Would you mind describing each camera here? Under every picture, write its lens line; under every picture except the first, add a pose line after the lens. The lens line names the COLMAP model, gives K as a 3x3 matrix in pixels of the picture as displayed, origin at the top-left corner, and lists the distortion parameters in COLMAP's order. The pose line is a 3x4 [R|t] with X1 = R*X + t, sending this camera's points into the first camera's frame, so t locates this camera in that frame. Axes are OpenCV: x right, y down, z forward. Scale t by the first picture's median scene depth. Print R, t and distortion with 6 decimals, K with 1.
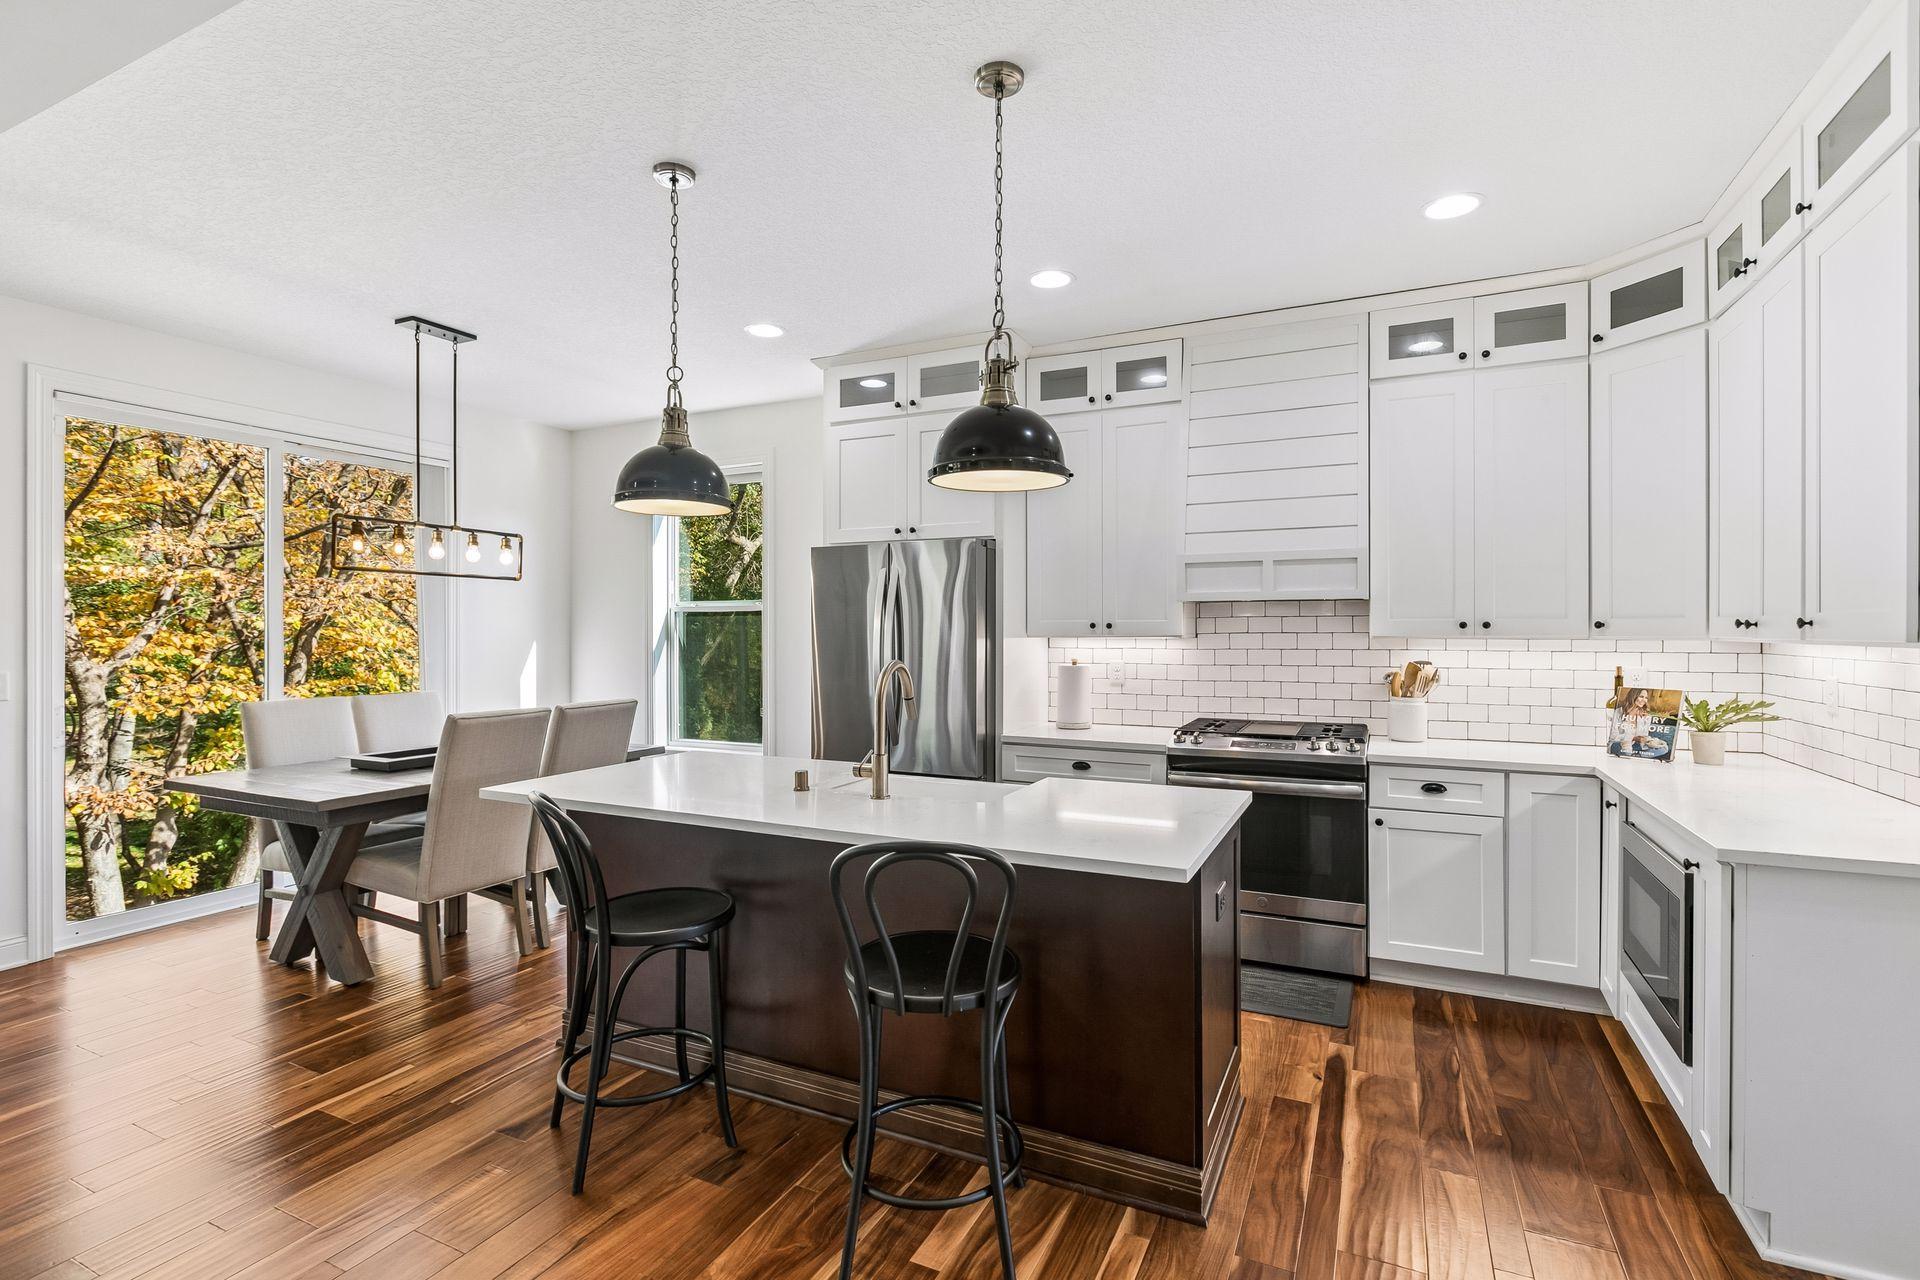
lens RADIAL K [[896.0, 0, 954.8], [0, 896.0, 633.4], [0, 0, 1]] dist [-0.006246, -0.001364]
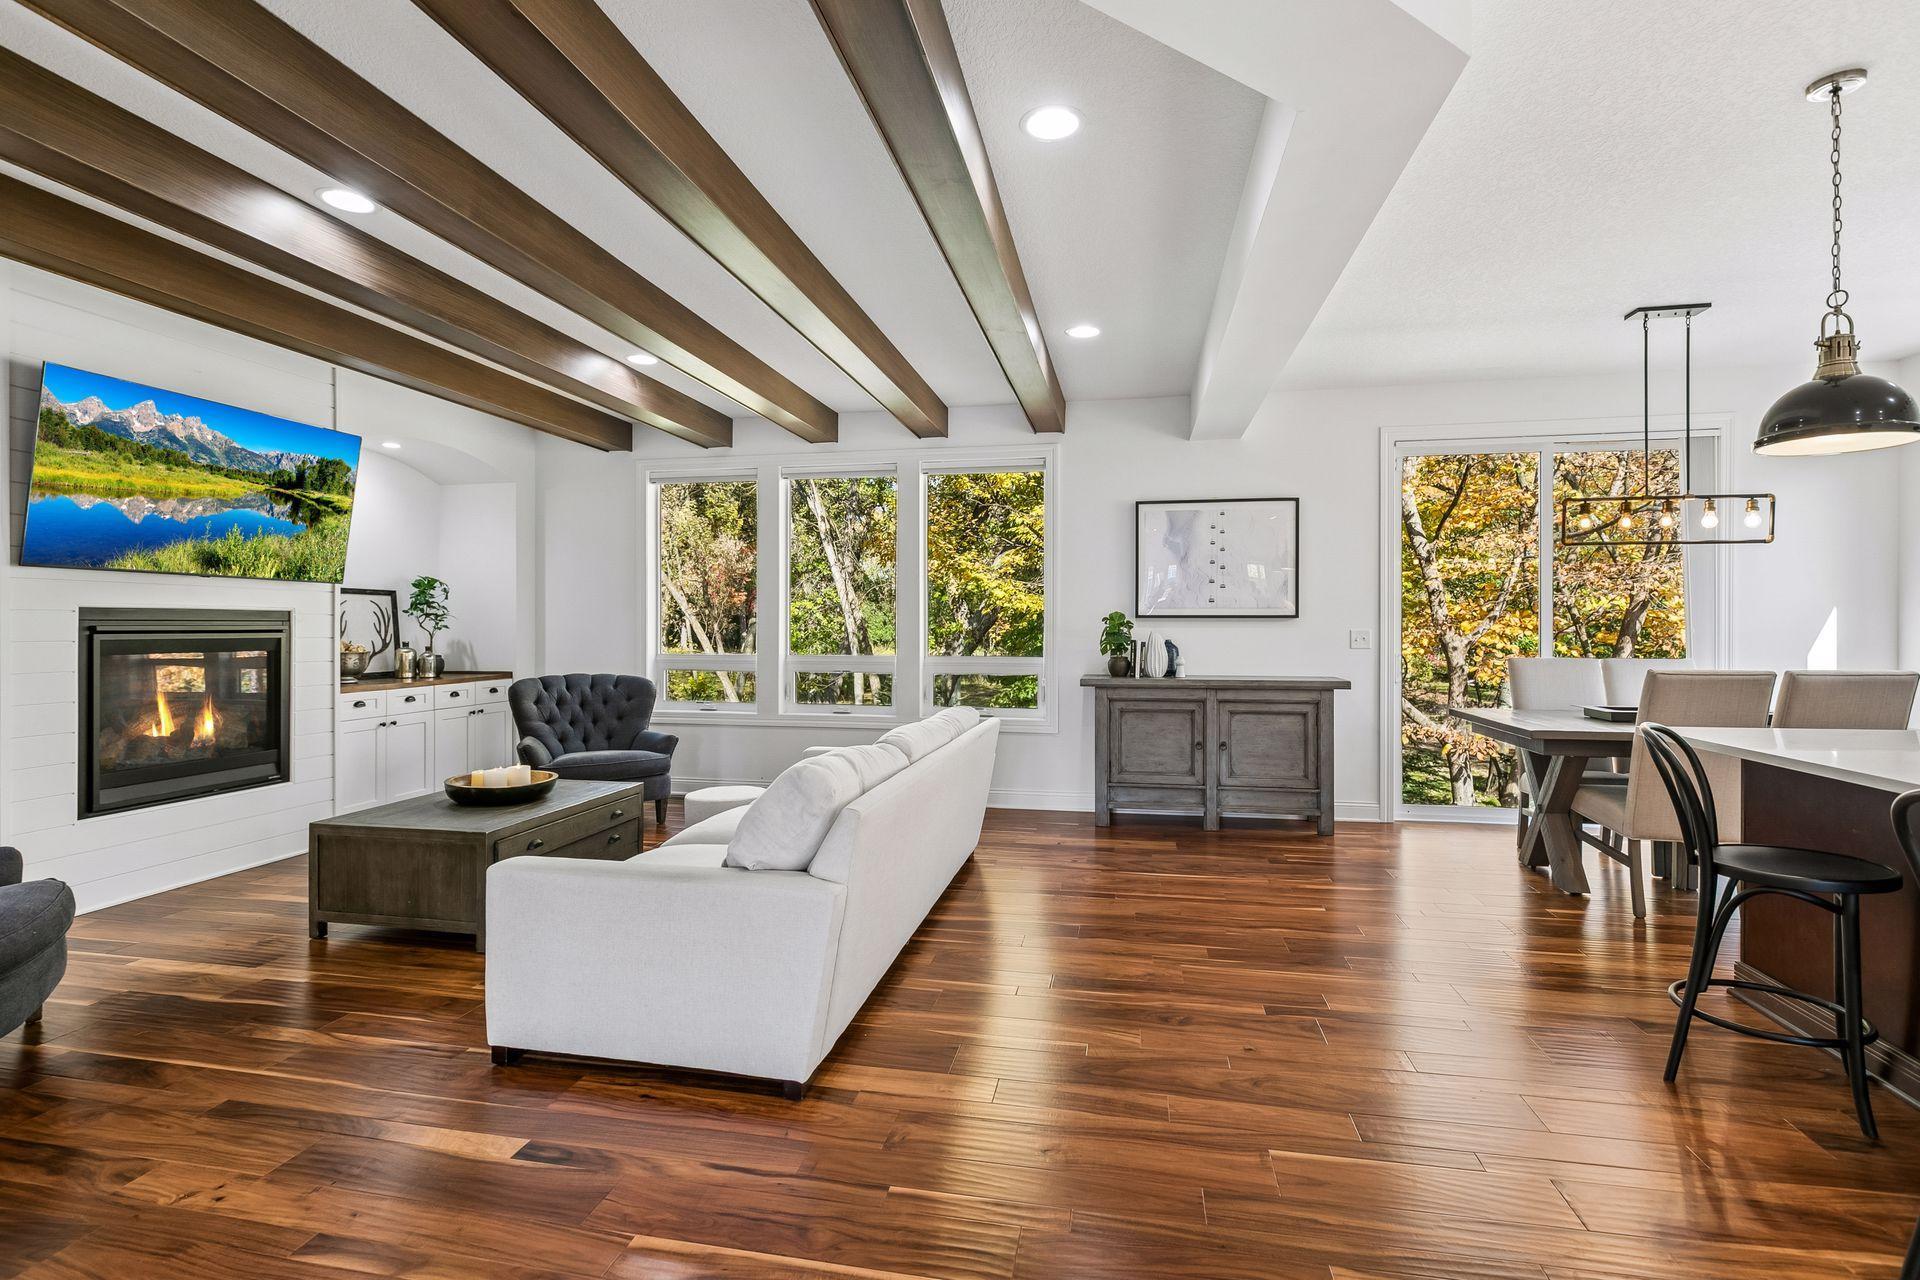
lens RADIAL K [[896.0, 0, 955.7], [0, 896.0, 626.3], [0, 0, 1]] dist [-0.006246, -0.001364]
pose [[0.248120, 0.001811, -0.968728, 0.247409], [-0.002277, 0.999997, 0.001286, 0.035205], [0.968727, 0.001887, 0.248123, -0.079596]]
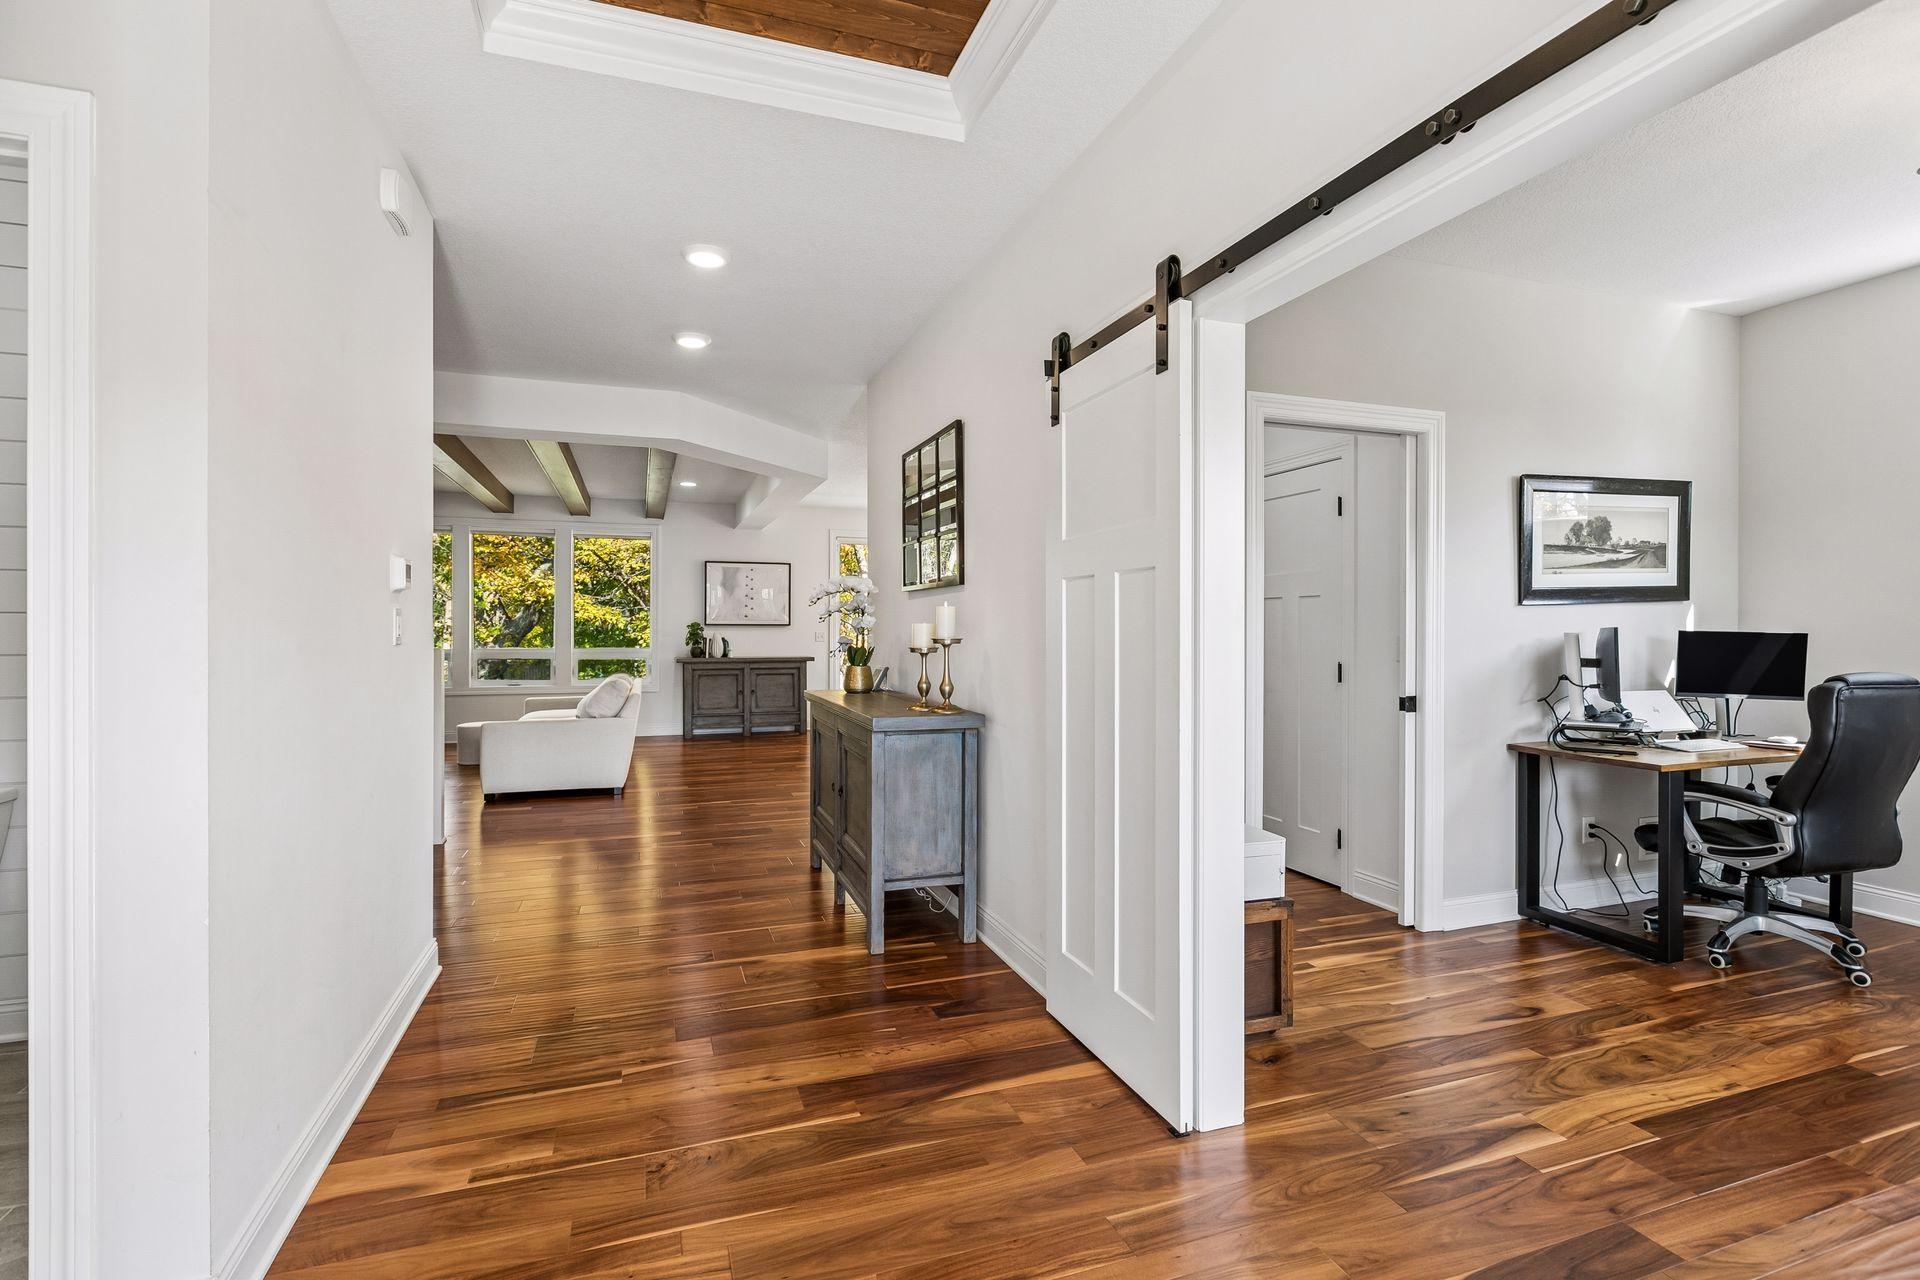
lens RADIAL K [[896.0, 0, 957.3], [0, 896.0, 627.1], [0, 0, 1]] dist [-0.006246, -0.001364]
pose [[0.708589, -0.000129, -0.705621, 1.369347], [-0.004543, 0.999978, -0.004745, 0.037033], [0.705607, 0.006568, 0.708573, -0.827891]]
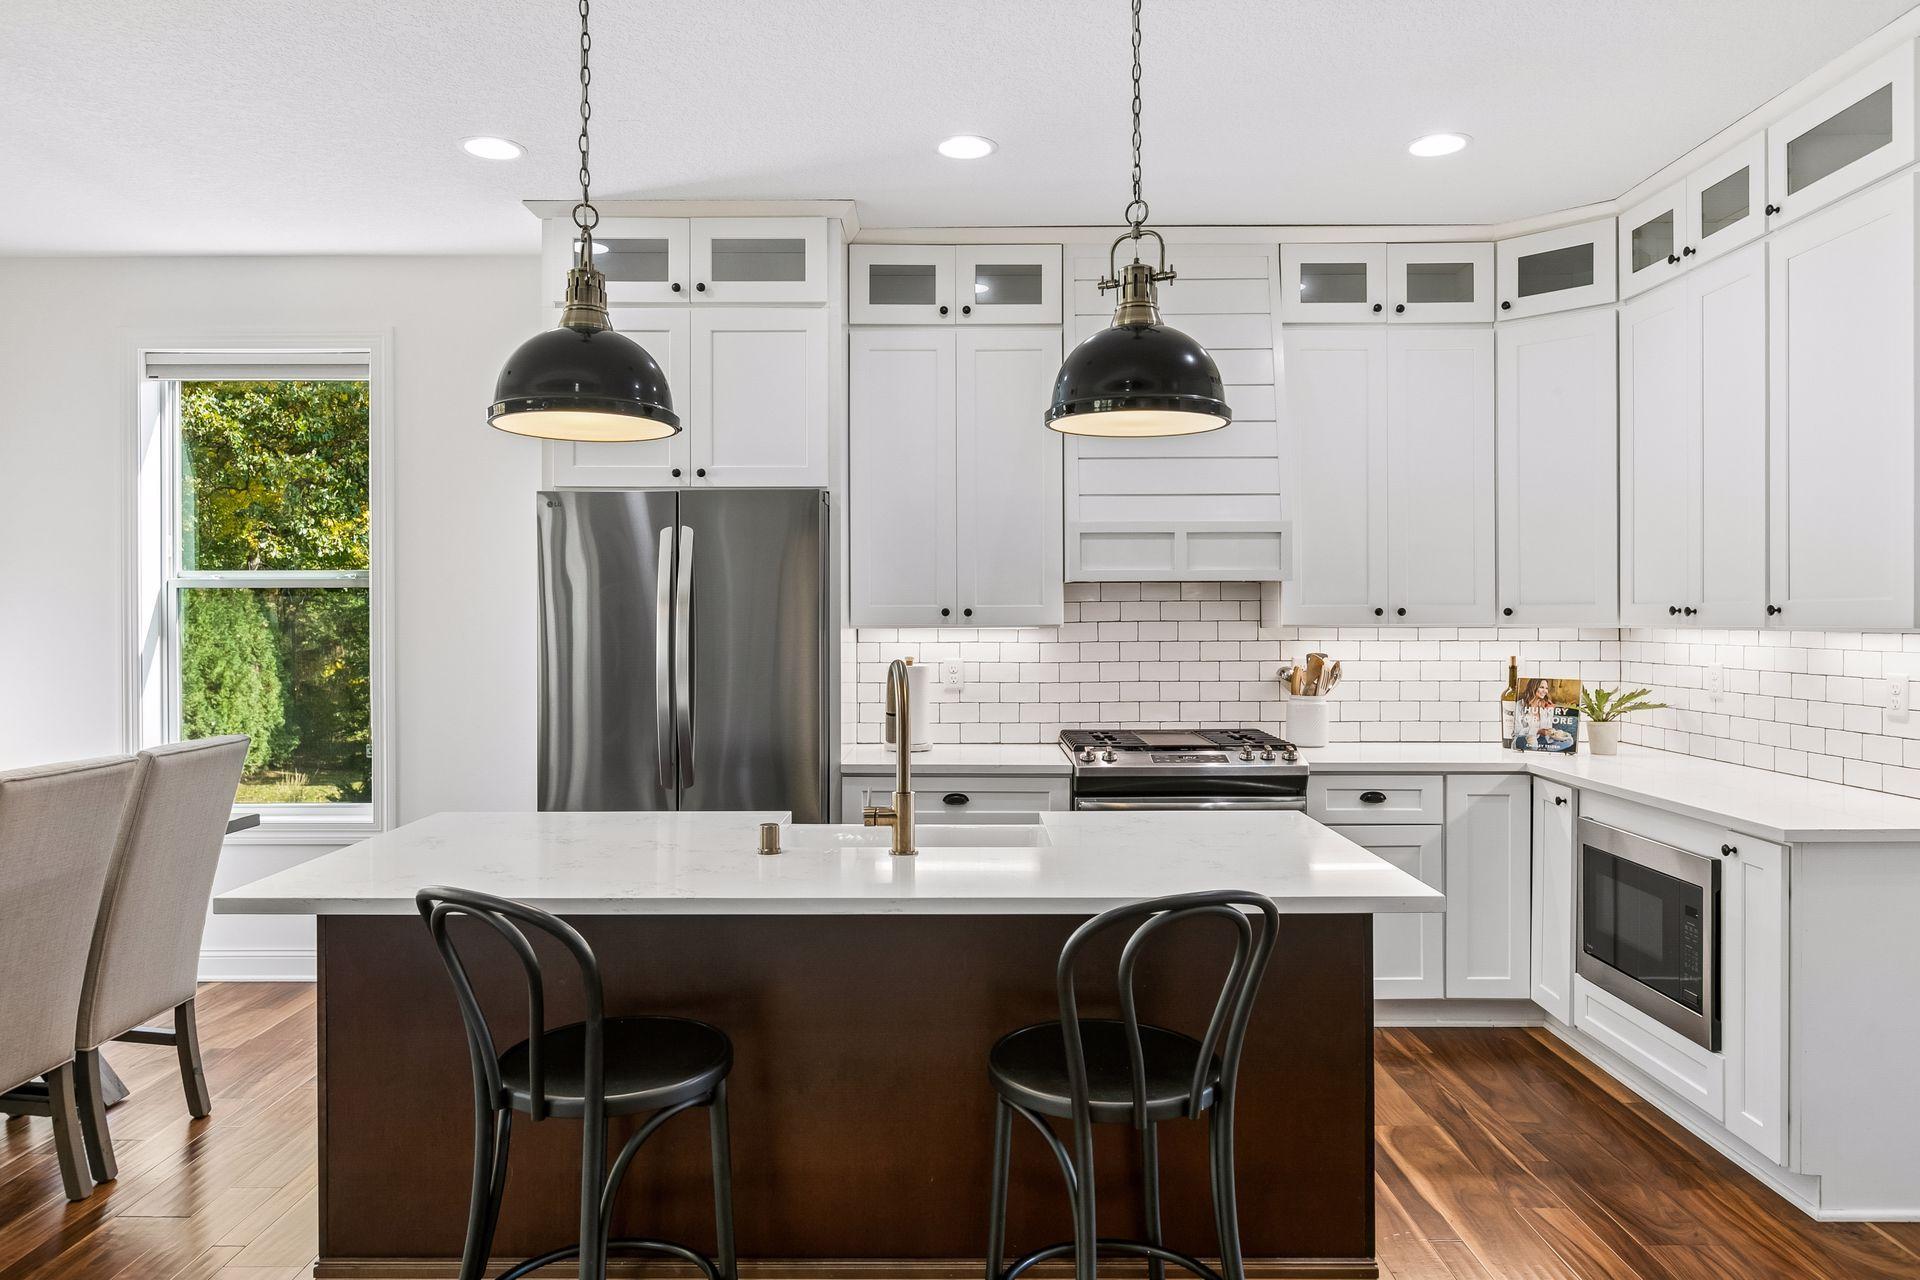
lens RADIAL K [[1253.3, 0, 958.7], [0, 1253.3, 620.3], [0, 0, 1]] dist [-0.002048, -0.001062]
pose [[0.901788, -0.001421, 0.432177, -0.321966], [0.002630, 0.999994, -0.002201, 0.000583], [-0.432171, 0.003121, 0.901786, 0.056654]]
